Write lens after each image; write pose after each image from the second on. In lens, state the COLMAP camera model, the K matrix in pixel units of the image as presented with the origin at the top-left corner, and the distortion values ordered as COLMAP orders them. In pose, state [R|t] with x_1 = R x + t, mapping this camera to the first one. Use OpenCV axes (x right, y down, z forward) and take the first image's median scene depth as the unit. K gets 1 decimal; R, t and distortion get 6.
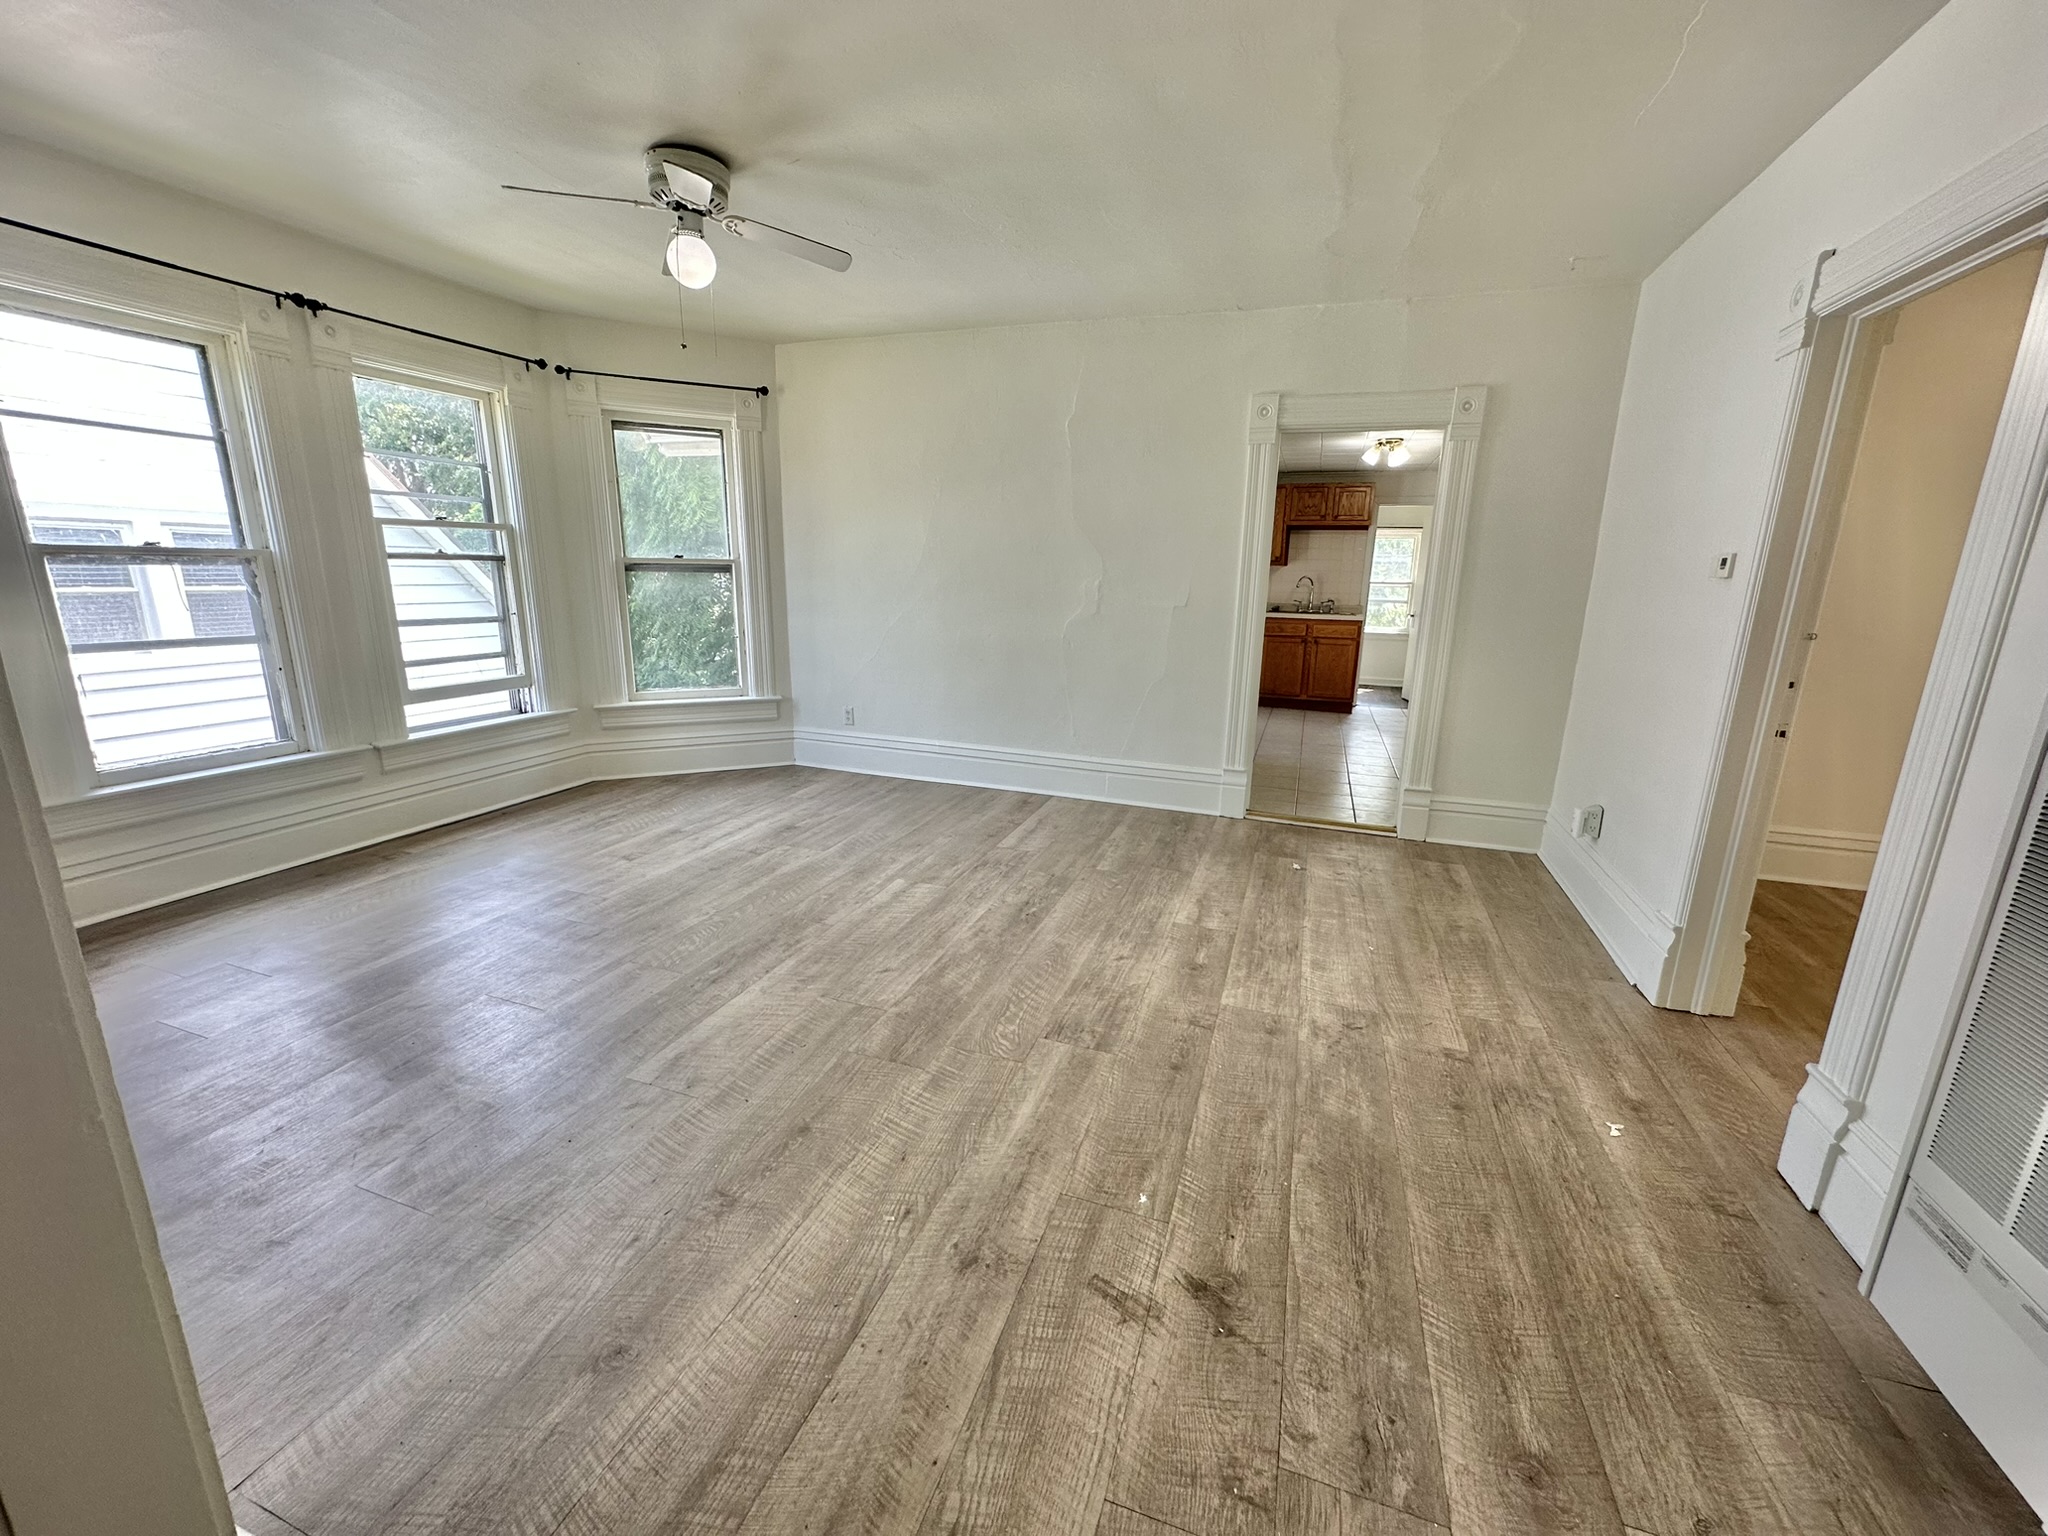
lens RADIAL K [[818.3, 0, 1022.4], [0, 818.3, 765.2], [0, 0, 1]] dist [0.000411, -0.000105]
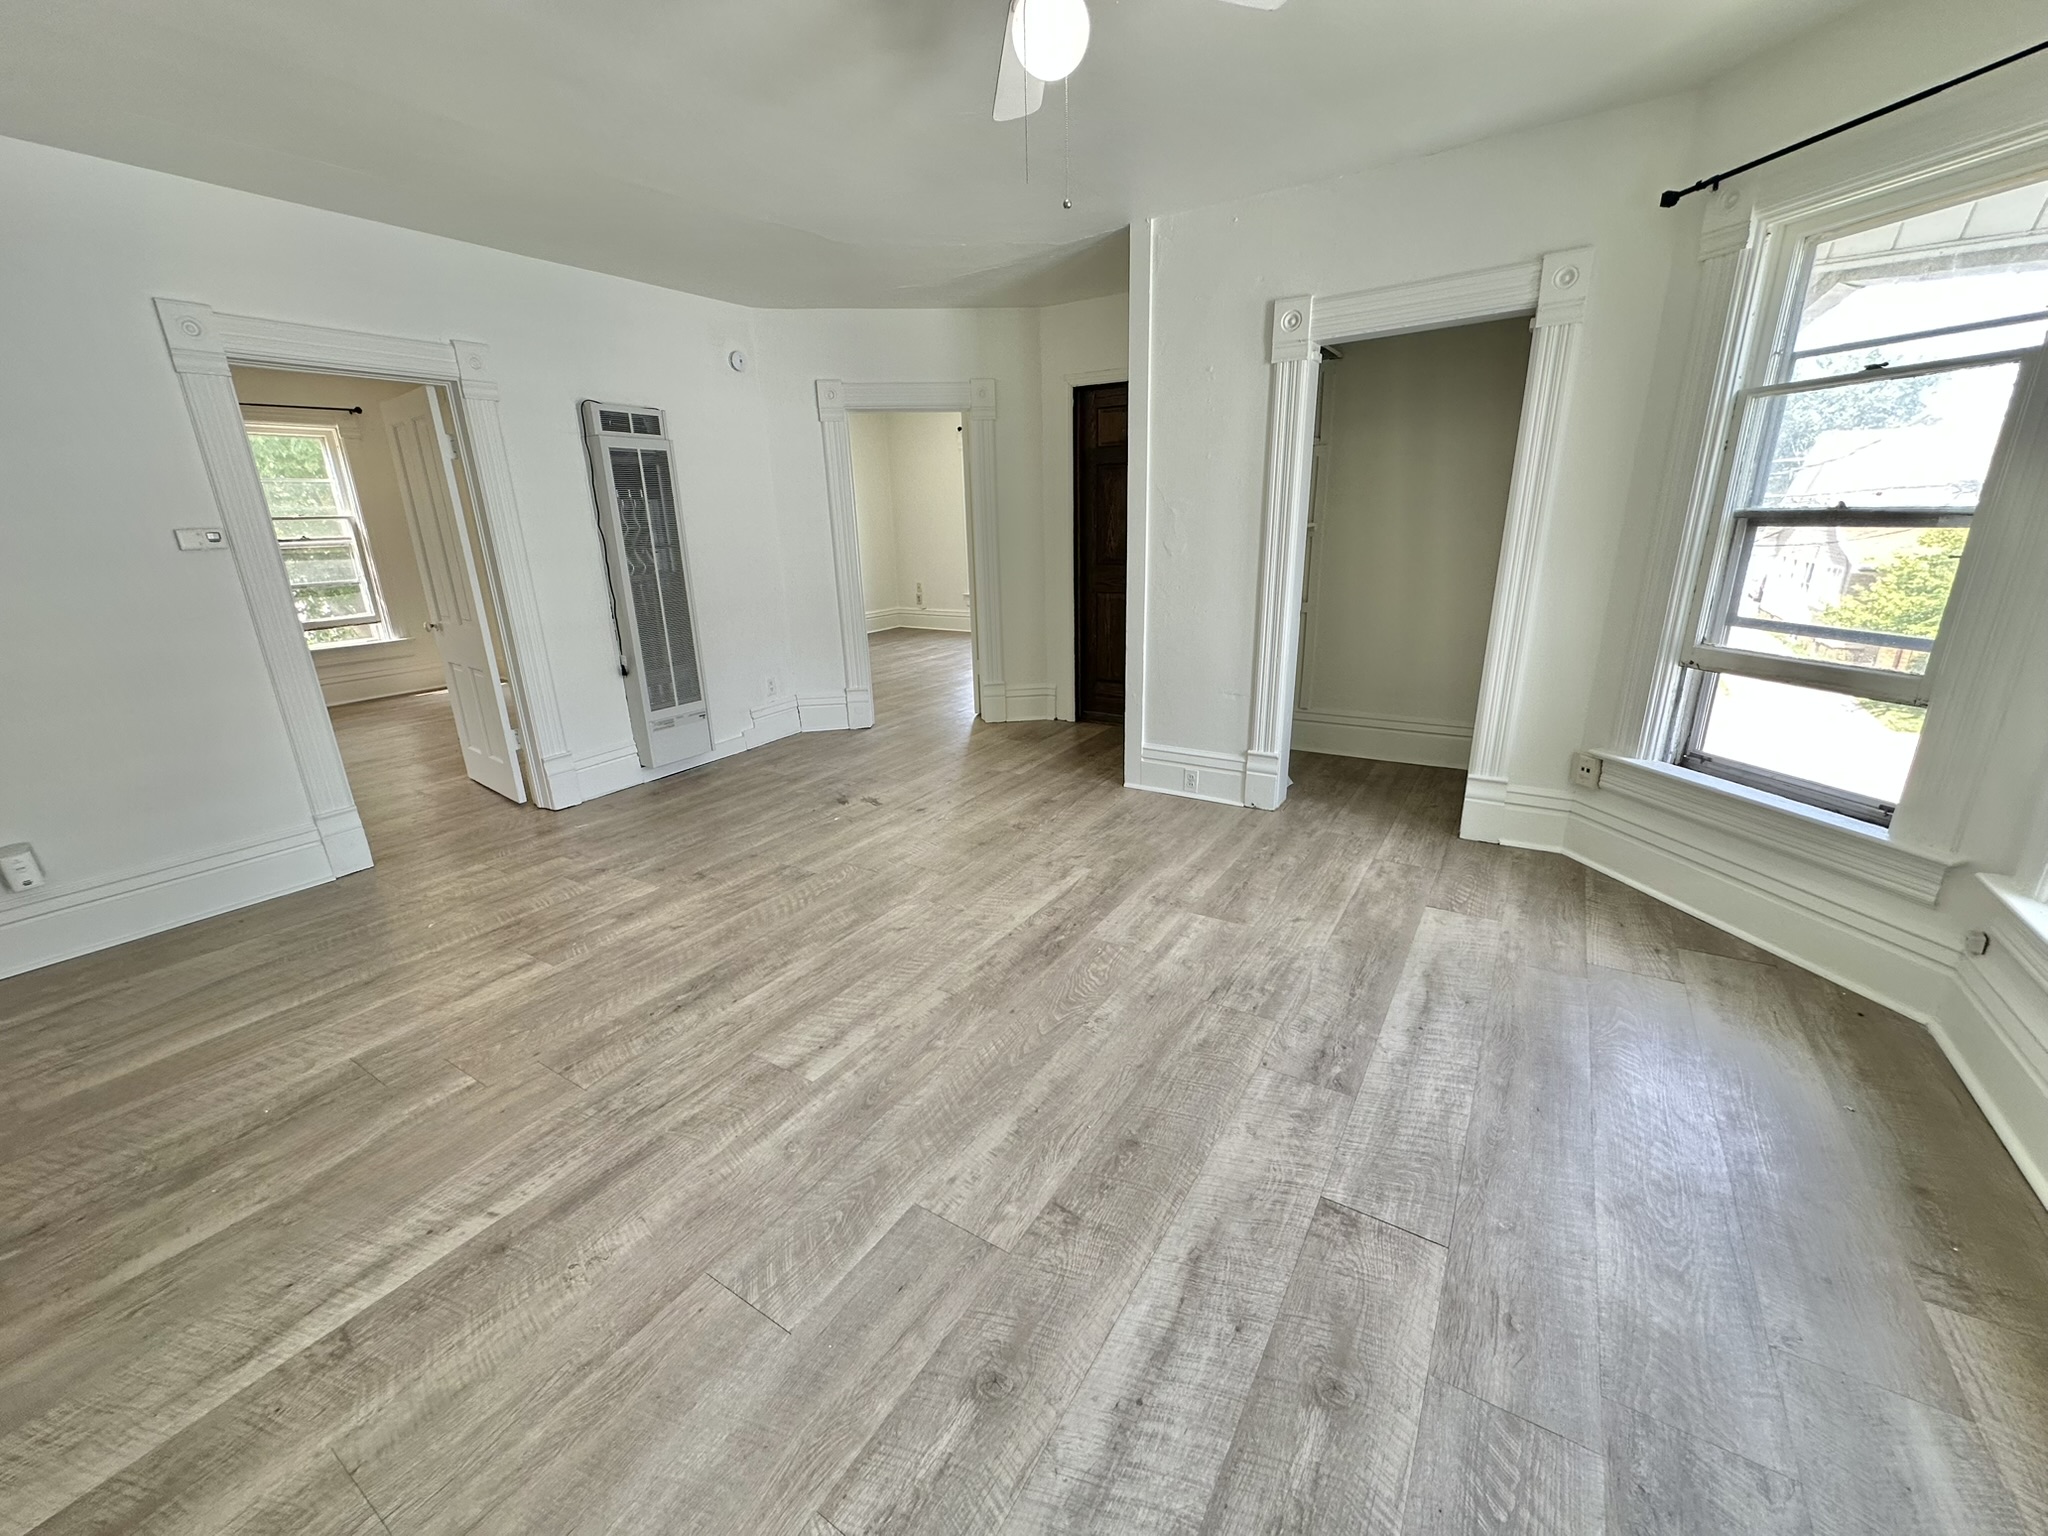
lens RADIAL K [[818.3, 0, 1023.1], [0, 818.3, 772.5], [0, 0, 1]] dist [0.000411, -0.000105]
pose [[-0.973910, -0.060503, 0.218719, -0.450574], [0.061907, 0.856415, 0.512563, -0.375159], [-0.218326, 0.512730, -0.830326, 1.456370]]
